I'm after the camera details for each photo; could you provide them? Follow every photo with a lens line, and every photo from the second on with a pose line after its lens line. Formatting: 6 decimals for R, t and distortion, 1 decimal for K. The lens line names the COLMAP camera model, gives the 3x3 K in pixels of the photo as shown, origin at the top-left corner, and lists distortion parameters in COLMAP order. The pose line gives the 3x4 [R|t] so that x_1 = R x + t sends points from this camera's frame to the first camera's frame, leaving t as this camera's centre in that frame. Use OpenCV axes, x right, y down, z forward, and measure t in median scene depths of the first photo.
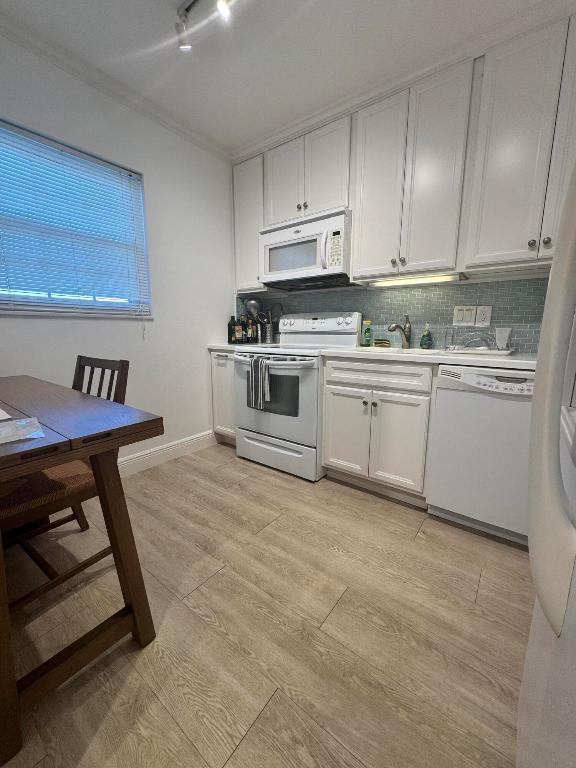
lens RADIAL K [[308.4, 0, 288.0], [0, 308.4, 384.0], [0, 0, 1]] dist [-0.012509, -0.000014]
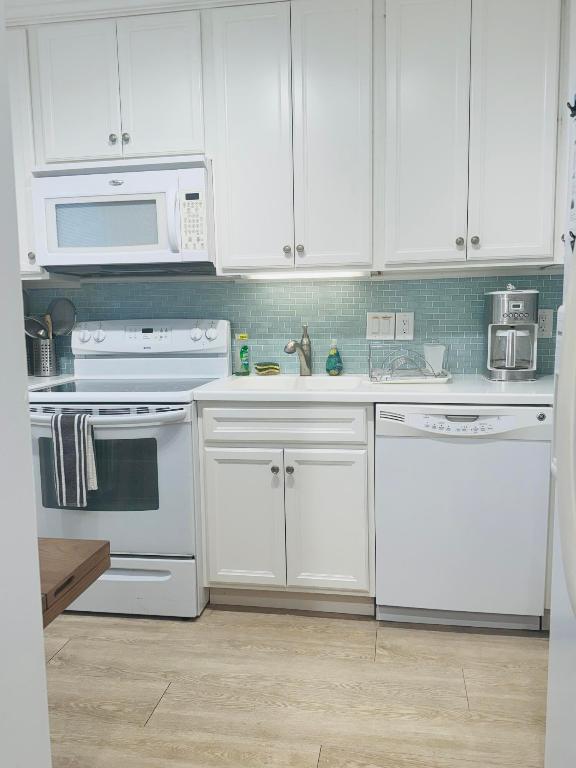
lens RADIAL K [[641.9, 0, 288.0], [0, 641.9, 384.0], [0, 0, 1]] dist [0.108327, -0.225670]
pose [[0.883992, -0.074400, 0.461544, -0.295036], [0.100973, 0.994338, -0.033107, -0.061508], [-0.456468, 0.075869, 0.886499, -0.192618]]
